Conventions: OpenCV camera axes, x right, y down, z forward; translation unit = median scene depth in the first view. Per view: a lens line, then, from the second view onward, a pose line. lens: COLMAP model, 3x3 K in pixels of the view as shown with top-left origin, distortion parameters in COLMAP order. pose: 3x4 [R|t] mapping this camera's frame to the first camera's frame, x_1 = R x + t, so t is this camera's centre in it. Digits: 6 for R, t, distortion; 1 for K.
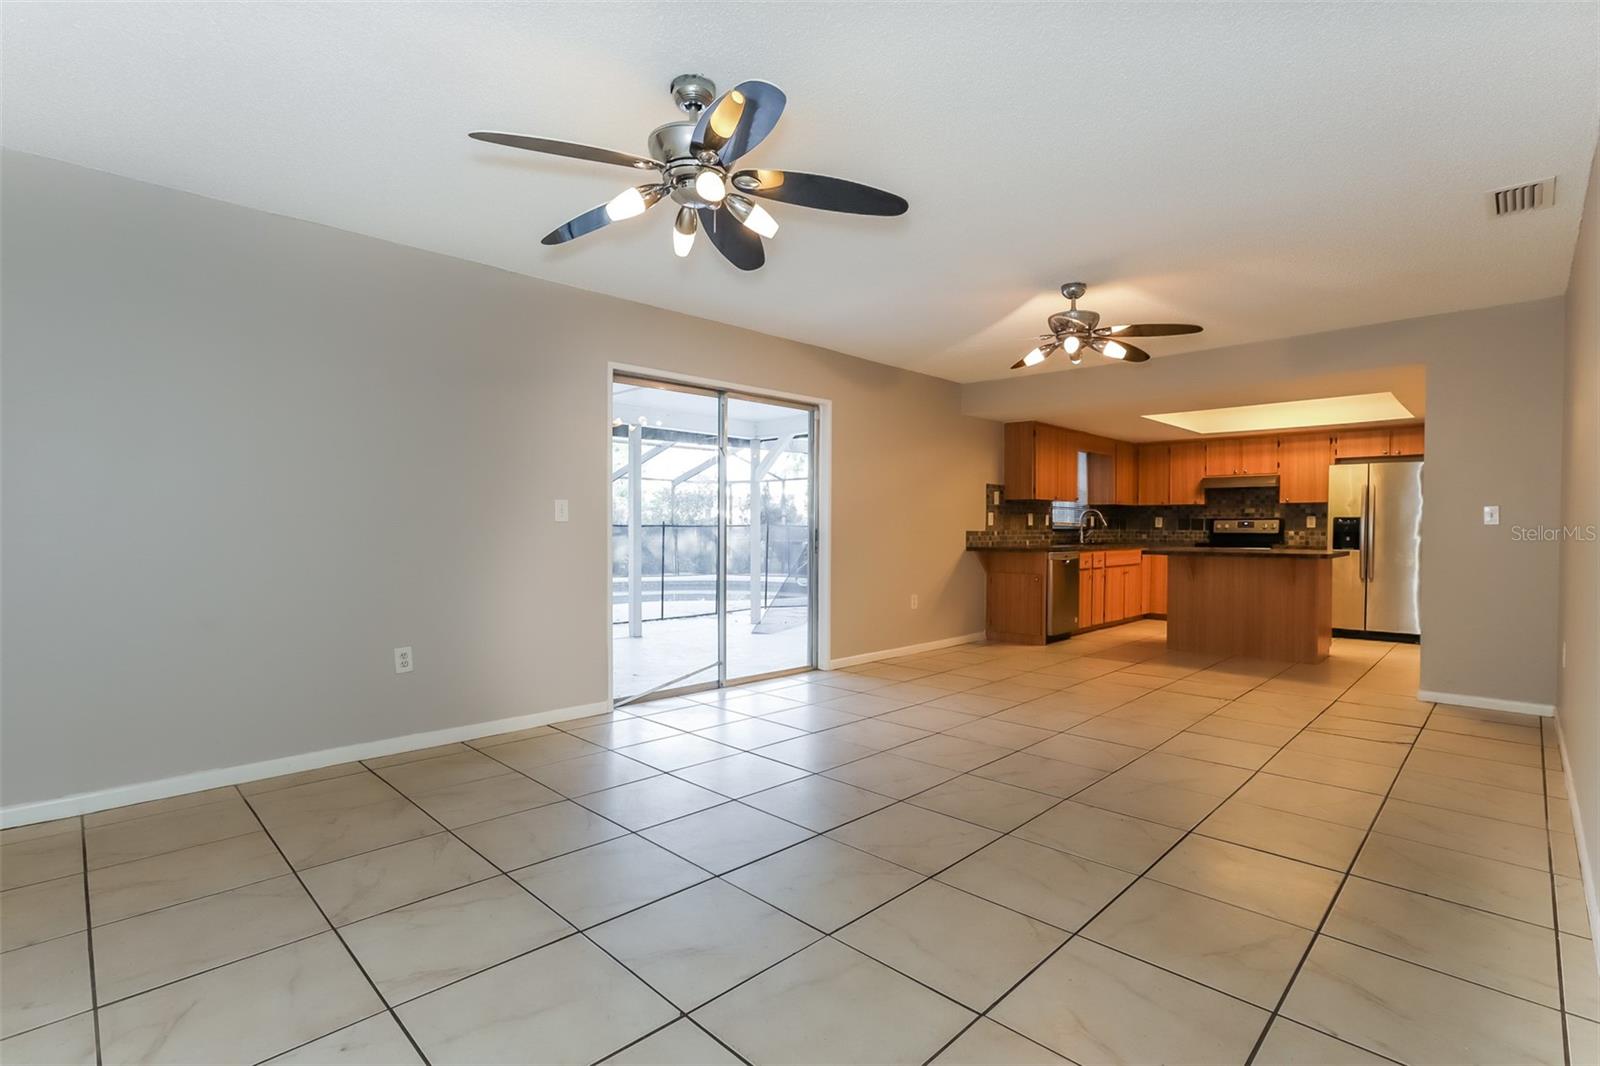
lens RADIAL K [[752.4, 0, 810.2], [0, 752.4, 536.0], [0, 0, 1]] dist [-0.011932, 0.001037]
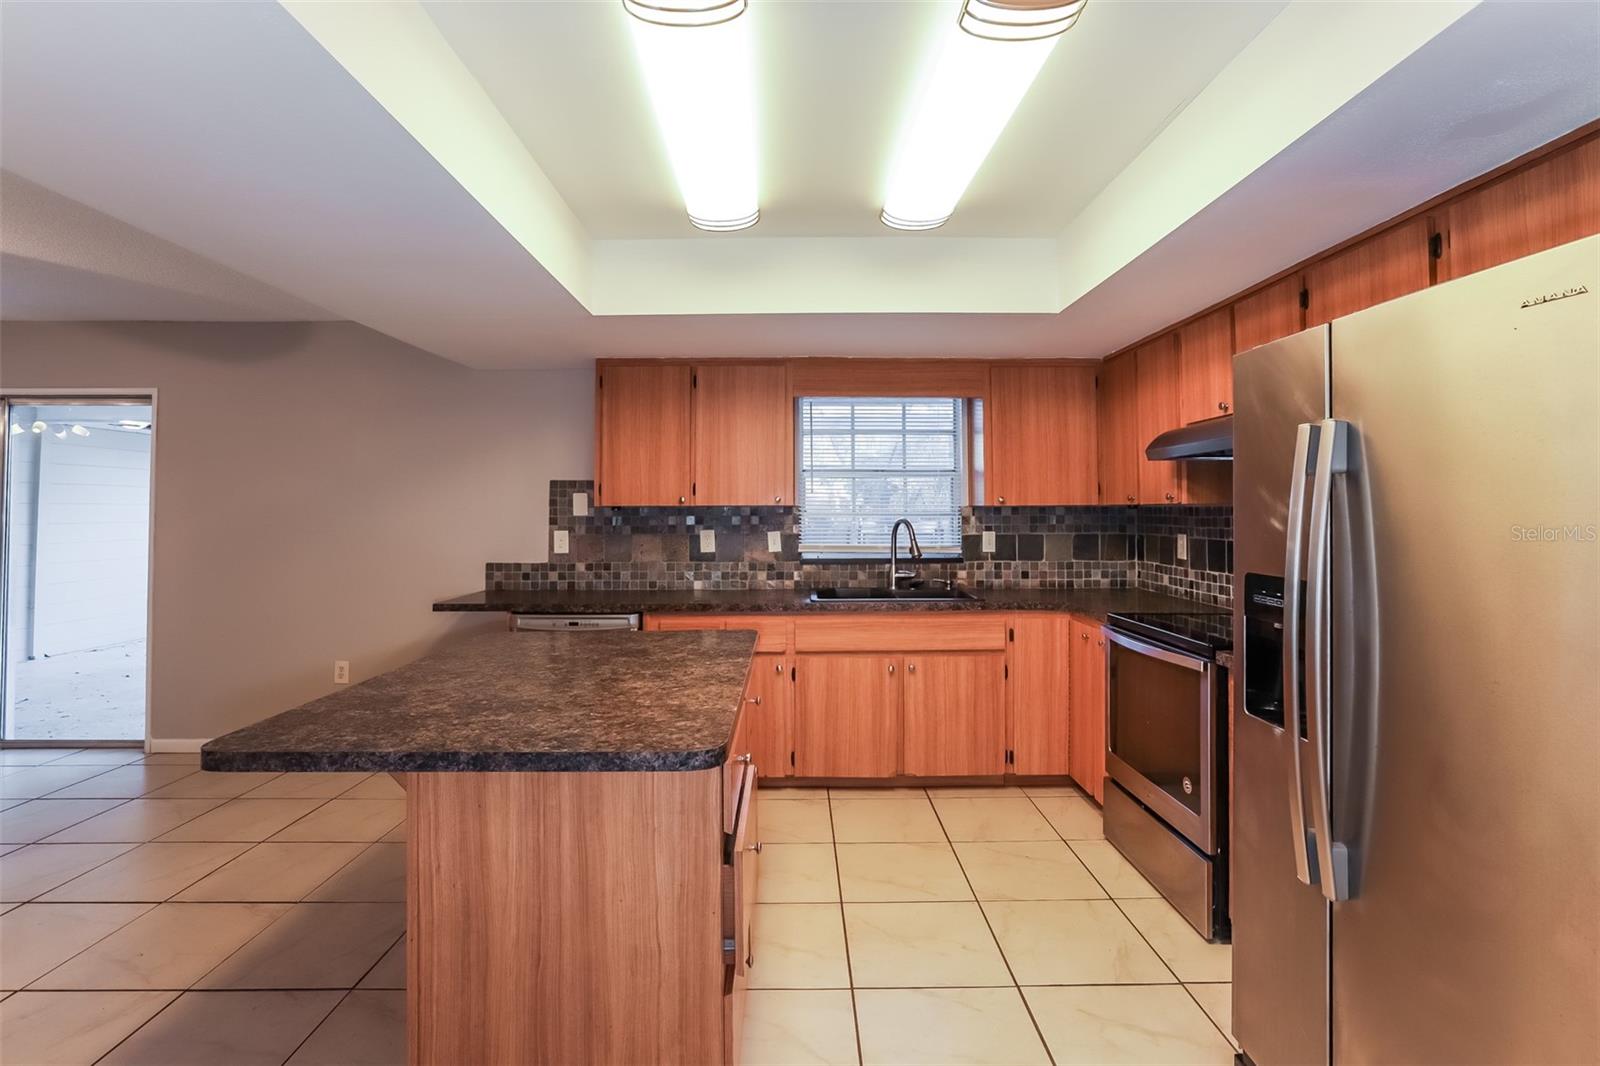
lens RADIAL K [[752.4, 0, 807.9], [0, 752.4, 491.3], [0, 0, 1]] dist [-0.011932, 0.001037]
pose [[0.702563, -0.024759, -0.711191, 0.671445], [-0.006384, 0.999135, -0.041089, -0.033518], [0.711593, 0.033408, 0.701797, 0.638963]]
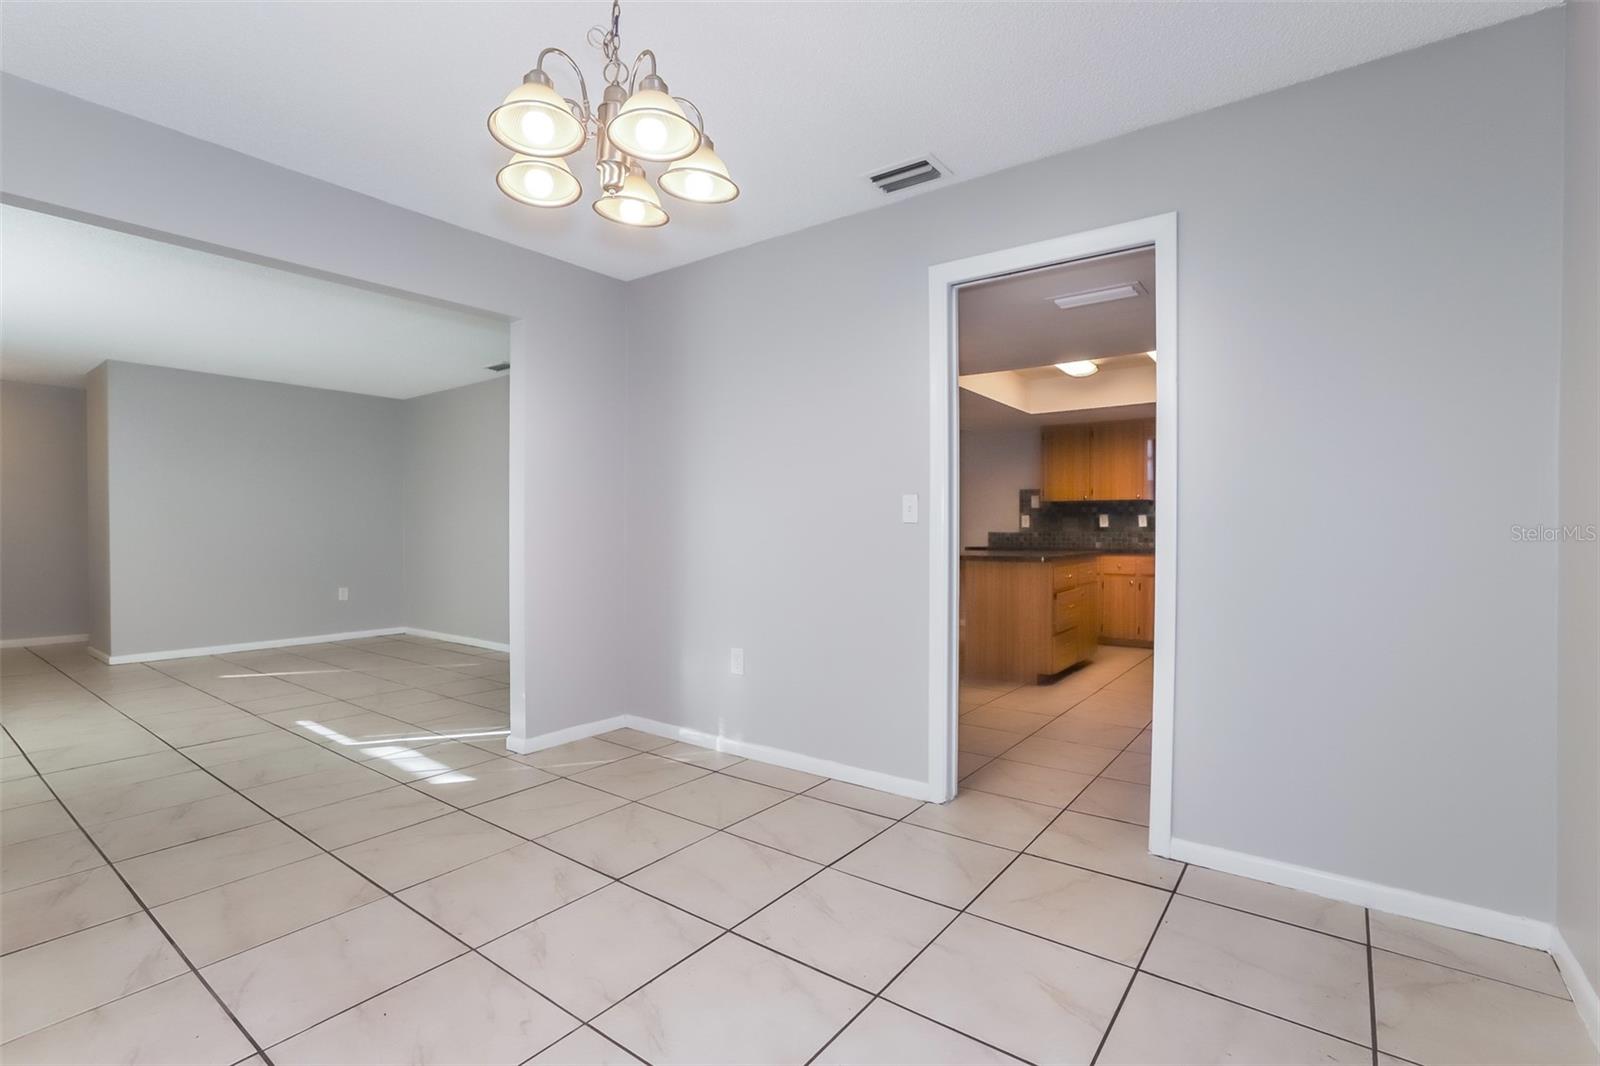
lens RADIAL K [[752.4, 0, 811.6], [0, 752.4, 536.6], [0, 0, 1]] dist [-0.011932, 0.001037]
pose [[0.135307, 0.000690, -0.990804, 1.111107], [-0.018998, 0.999818, -0.001899, 0.006432], [0.990622, 0.019080, 0.135295, 0.474775]]
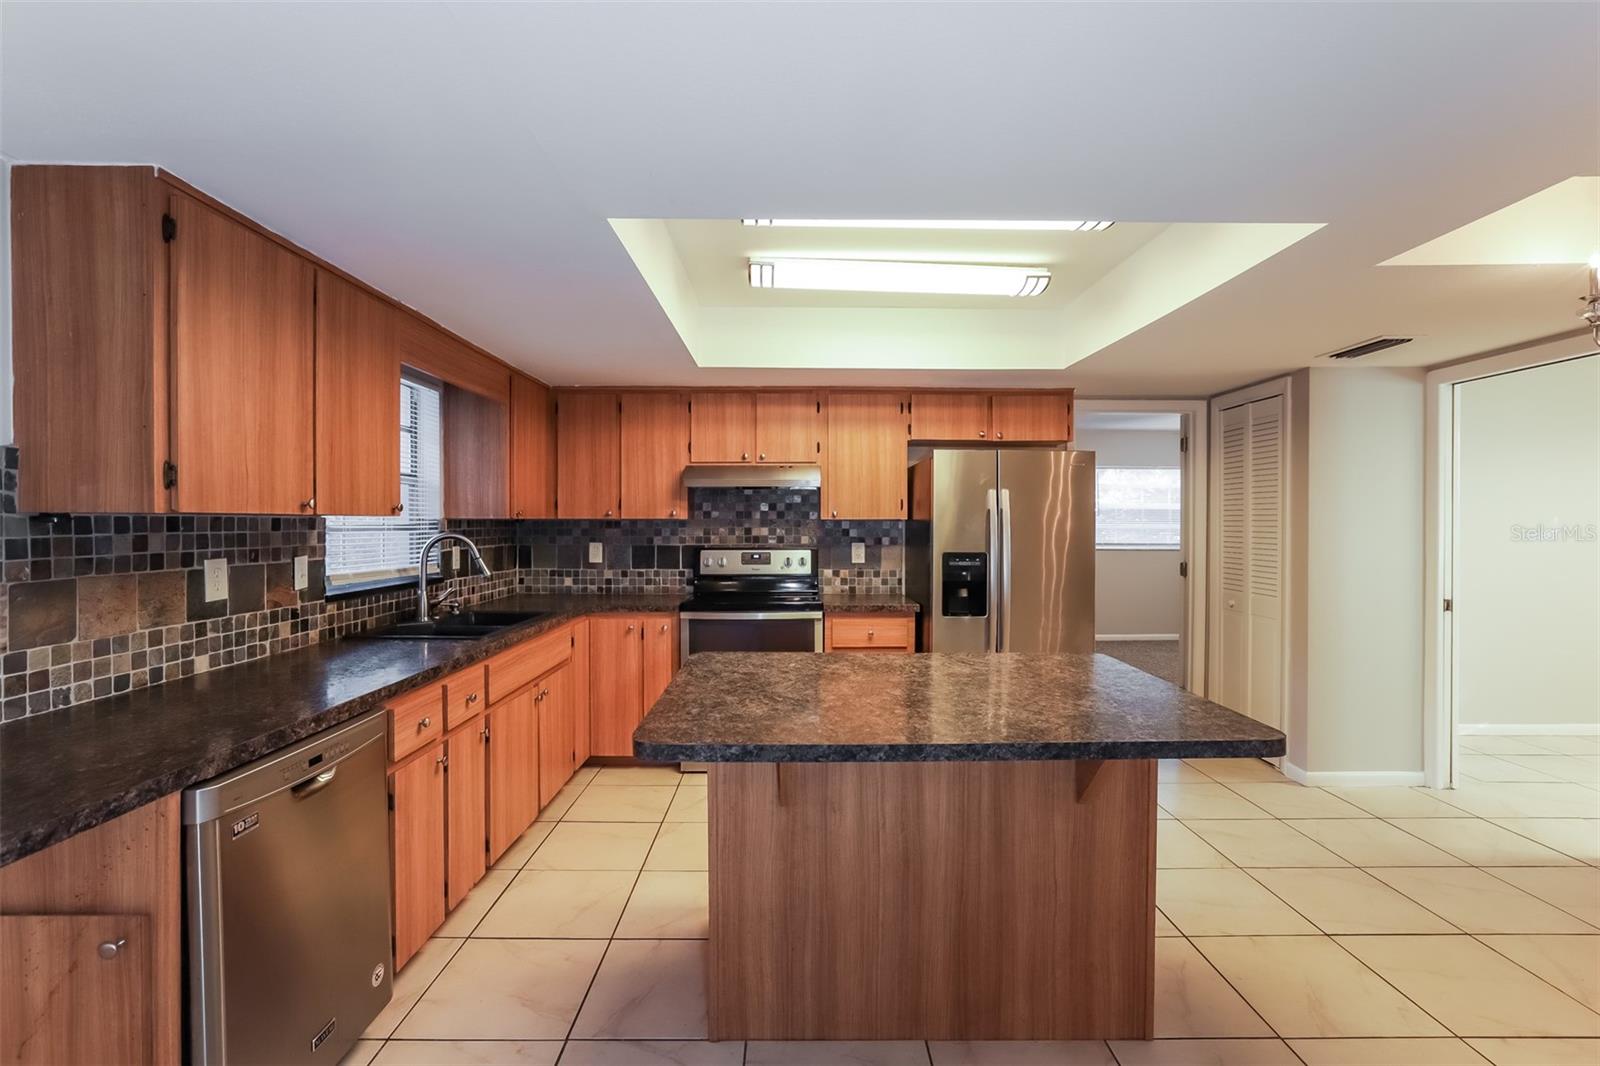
lens RADIAL K [[752.4, 0, 802.2], [0, 752.4, 528.9], [0, 0, 1]] dist [-0.011932, 0.001037]
pose [[0.720127, -0.007757, 0.693799, 0.241192], [0.009462, 0.999954, 0.001359, -0.036975], [-0.693778, 0.005586, 0.720167, 0.606449]]
